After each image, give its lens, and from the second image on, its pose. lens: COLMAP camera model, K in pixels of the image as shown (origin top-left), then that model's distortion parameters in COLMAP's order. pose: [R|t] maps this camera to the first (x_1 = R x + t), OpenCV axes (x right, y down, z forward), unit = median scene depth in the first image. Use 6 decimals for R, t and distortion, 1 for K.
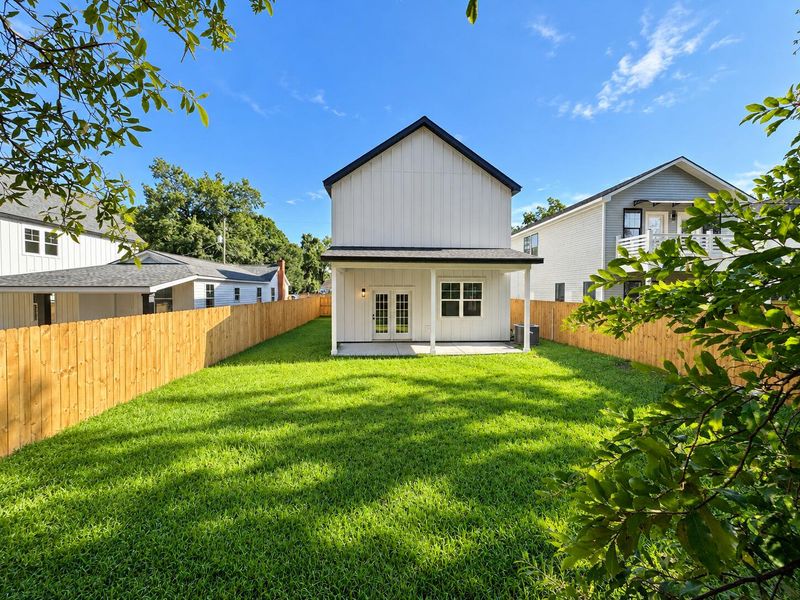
lens RADIAL K [[323.6, 0, 400.9], [0, 323.6, 297.7], [0, 0, 1]] dist [-0.003938, 0.000216]
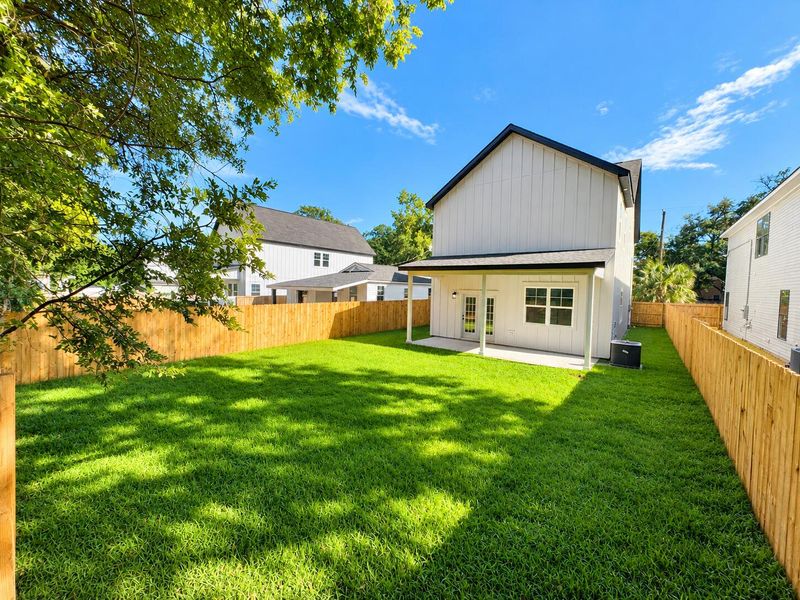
lens RADIAL K [[323.6, 0, 401.7], [0, 323.6, 300.4], [0, 0, 1]] dist [-0.003938, 0.000216]
pose [[0.739455, 0.043288, -0.671813, 0.501775], [-0.036425, 0.999041, 0.024280, -0.018052], [0.672220, 0.006517, 0.740323, 0.020783]]
